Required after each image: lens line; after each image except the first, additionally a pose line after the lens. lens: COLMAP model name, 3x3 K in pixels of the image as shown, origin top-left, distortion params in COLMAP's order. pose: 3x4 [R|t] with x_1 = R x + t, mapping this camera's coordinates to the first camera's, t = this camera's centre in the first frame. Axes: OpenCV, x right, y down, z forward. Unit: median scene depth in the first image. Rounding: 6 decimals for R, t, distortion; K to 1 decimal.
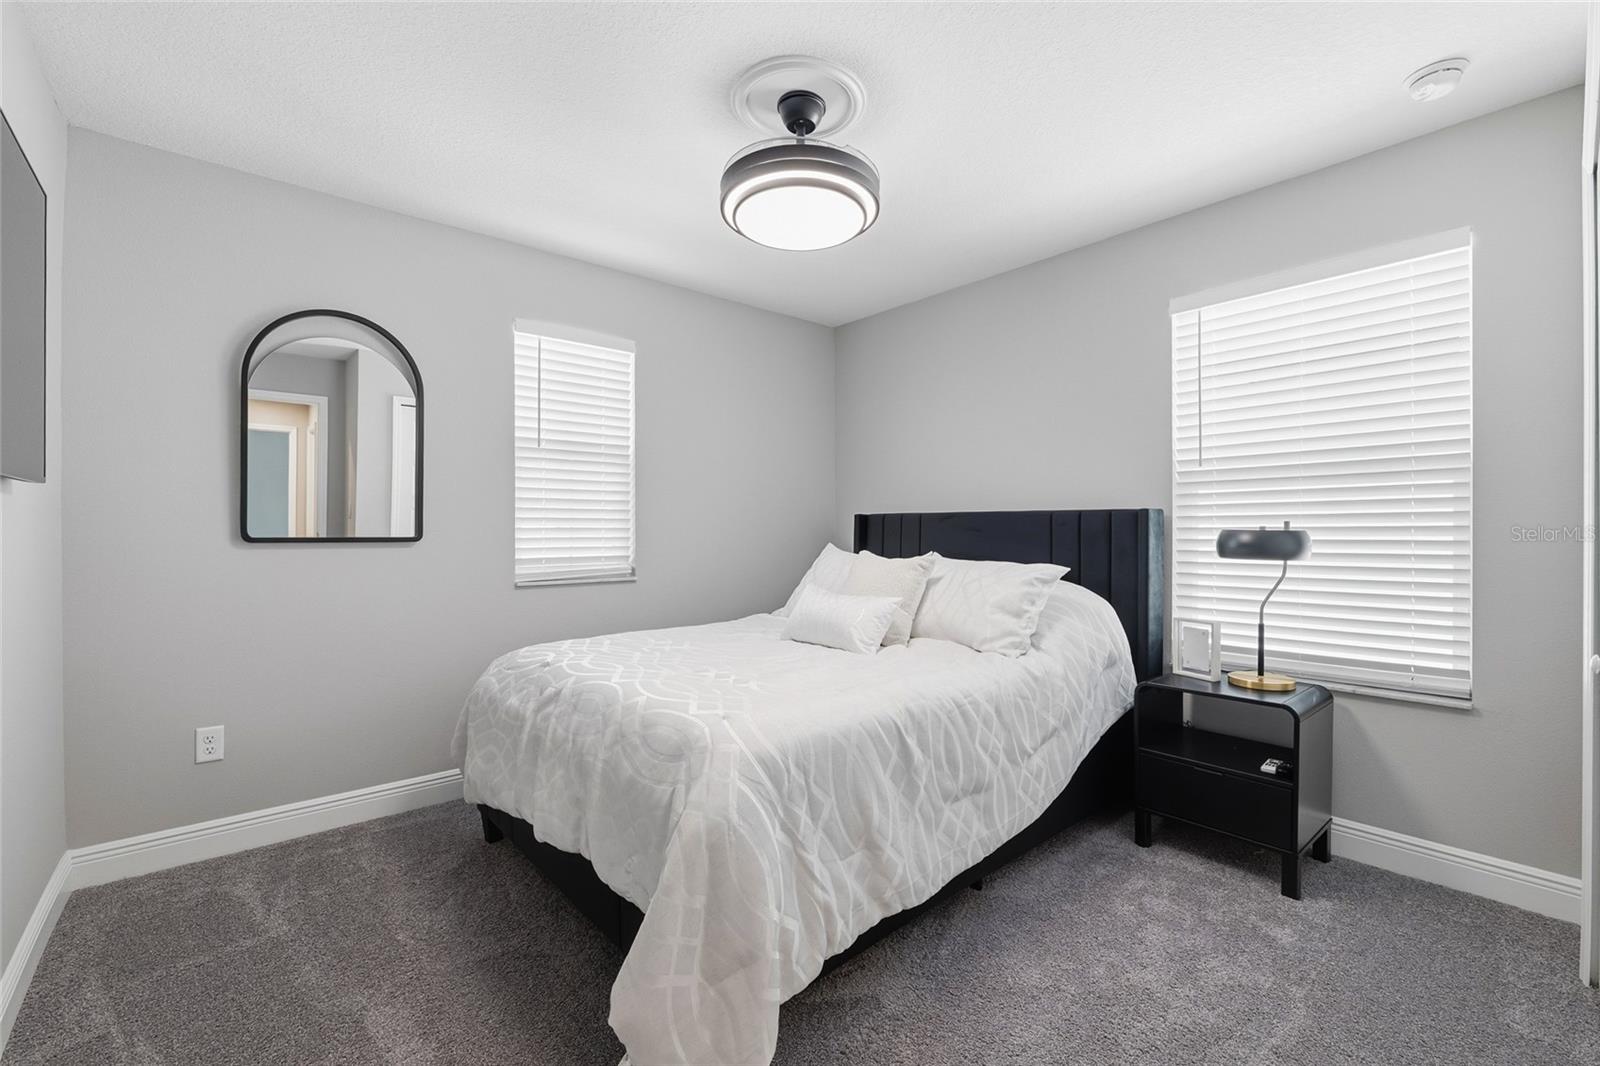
lens RADIAL K [[677.3, 0, 800.0], [0, 677.3, 533.0], [0, 0, 1]] dist [-0.011319, 0.000034]
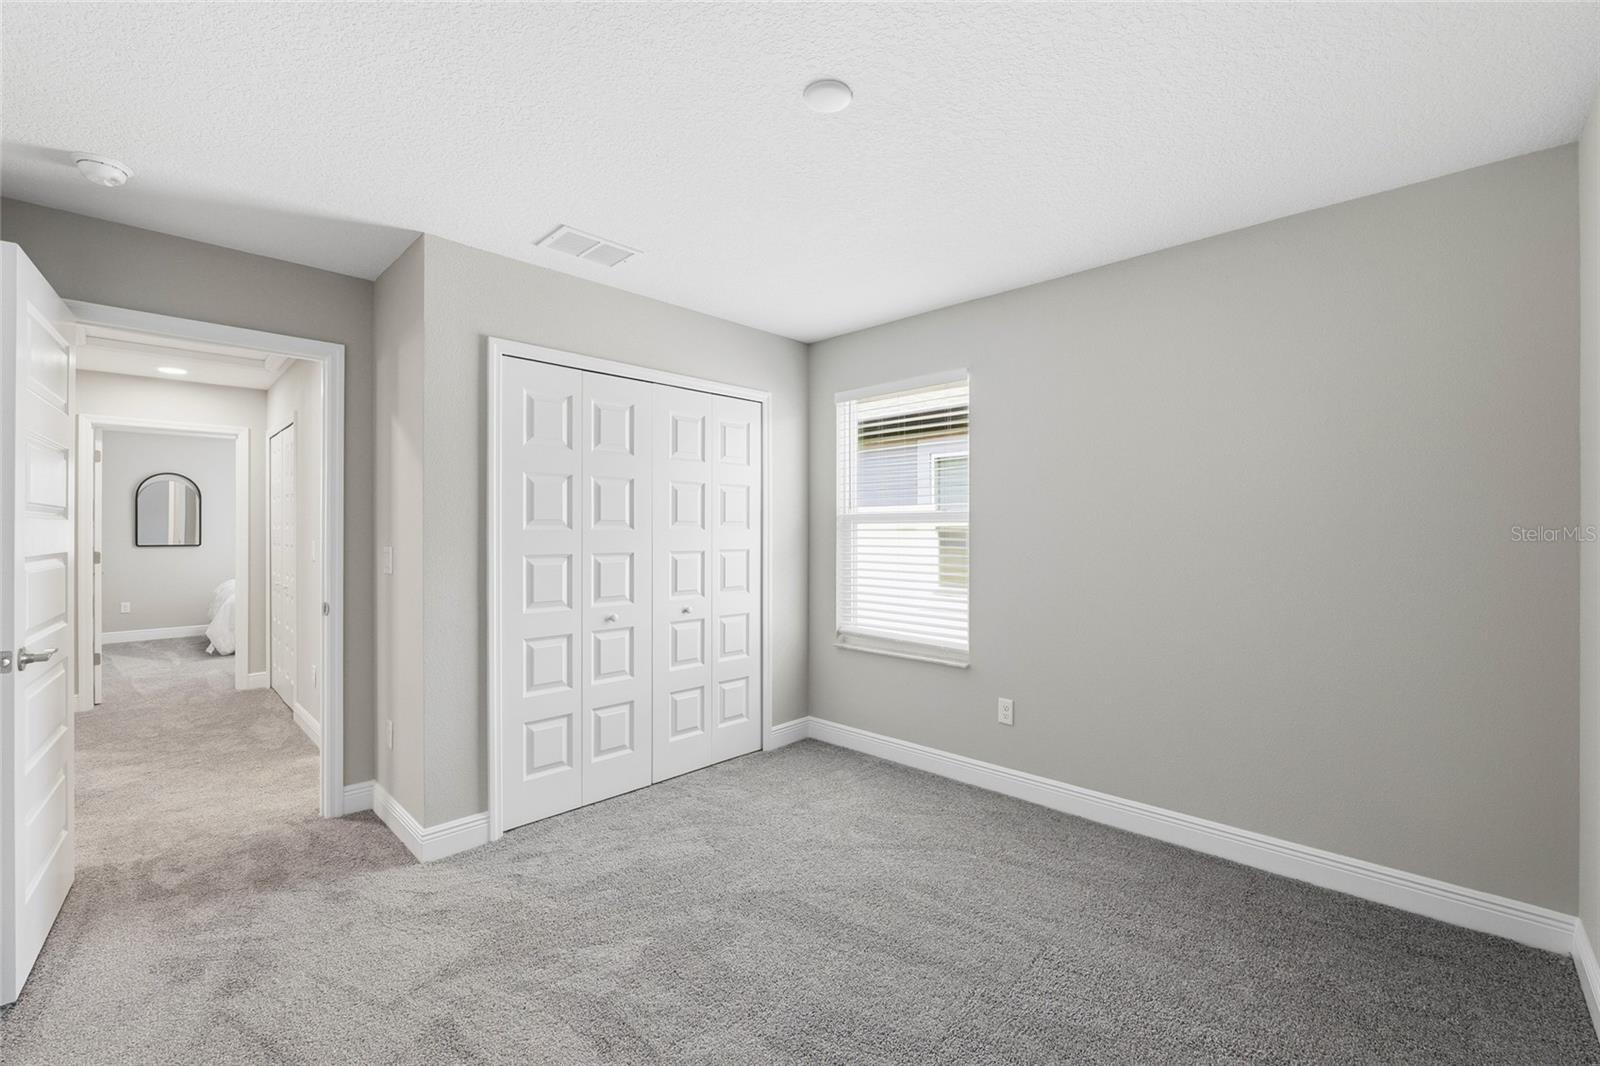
lens RADIAL K [[677.3, 0, 800.0], [0, 677.3, 533.0], [0, 0, 1]] dist [-0.011319, 0.000034]
pose [[0.997161, -0.001572, 0.075283, 1.844265], [0.001837, 0.999992, -0.003449, -0.032097], [-0.075277, 0.003577, 0.997156, -2.150594]]
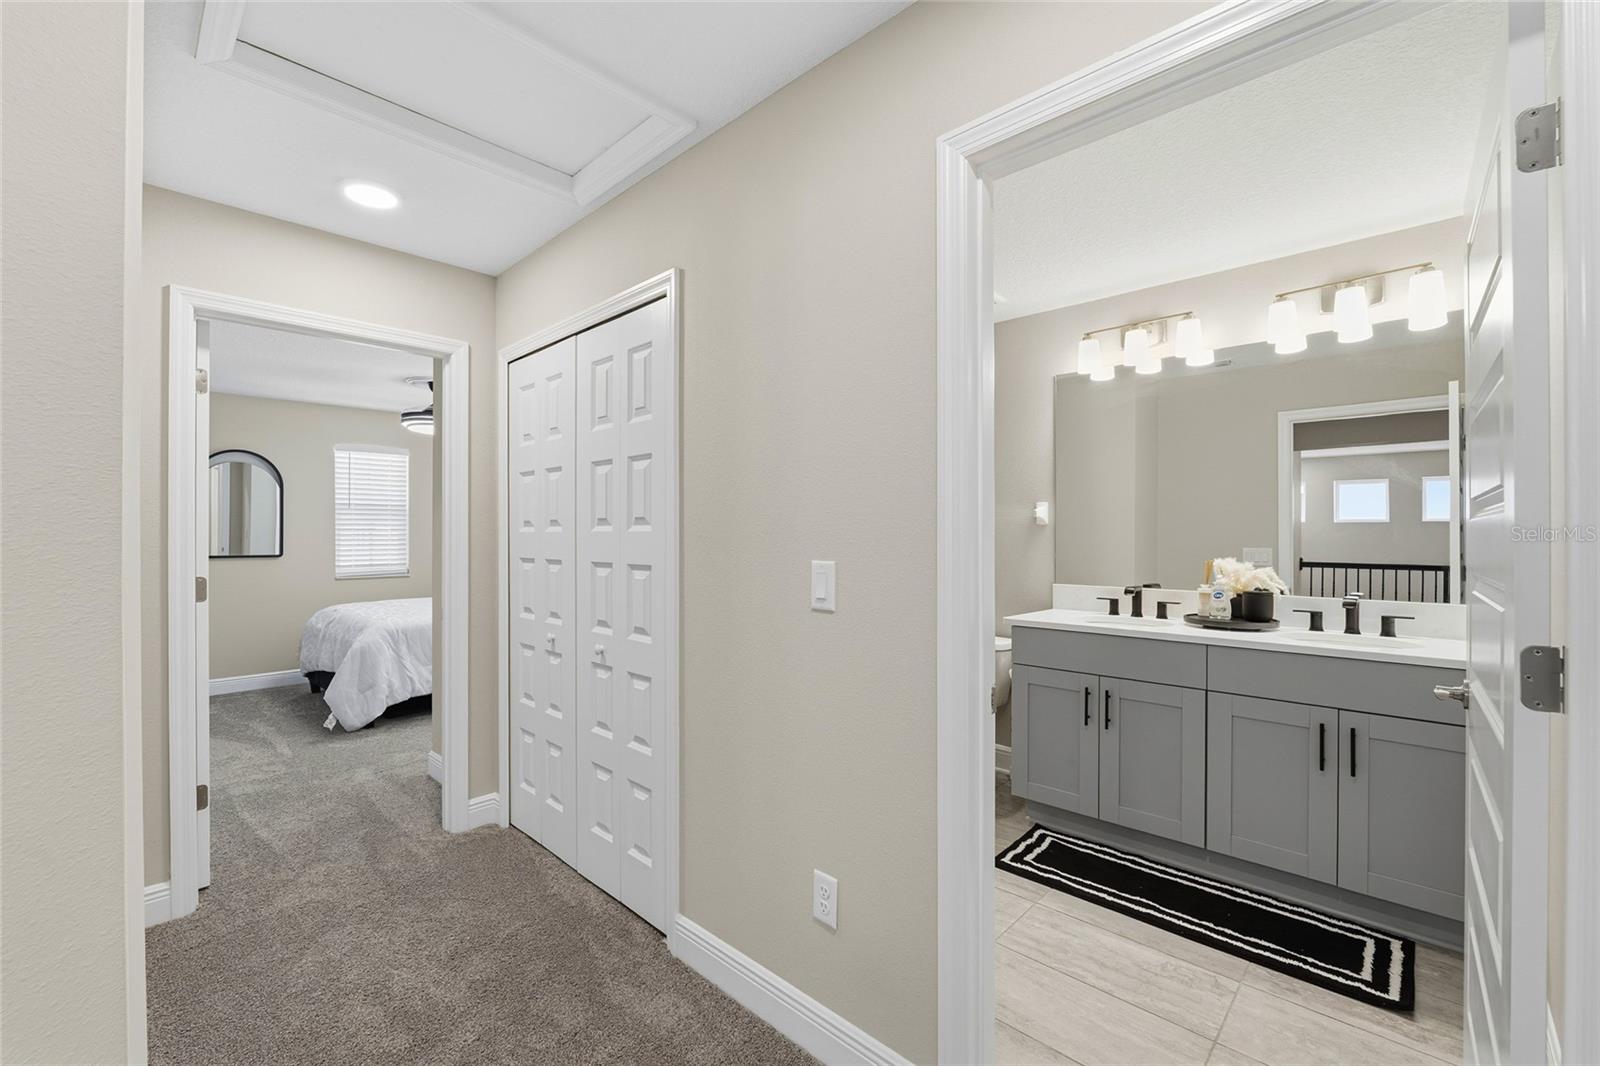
lens RADIAL K [[658.1, 0, 799.6], [0, 658.1, 537.2], [0, 0, 1]] dist [-0.012150, 0.000080]
pose [[0.994020, -0.000868, 0.109198, 0.788915], [0.001250, 0.999993, -0.003430, -0.038280], [-0.109195, 0.003546, 0.994014, -1.153527]]
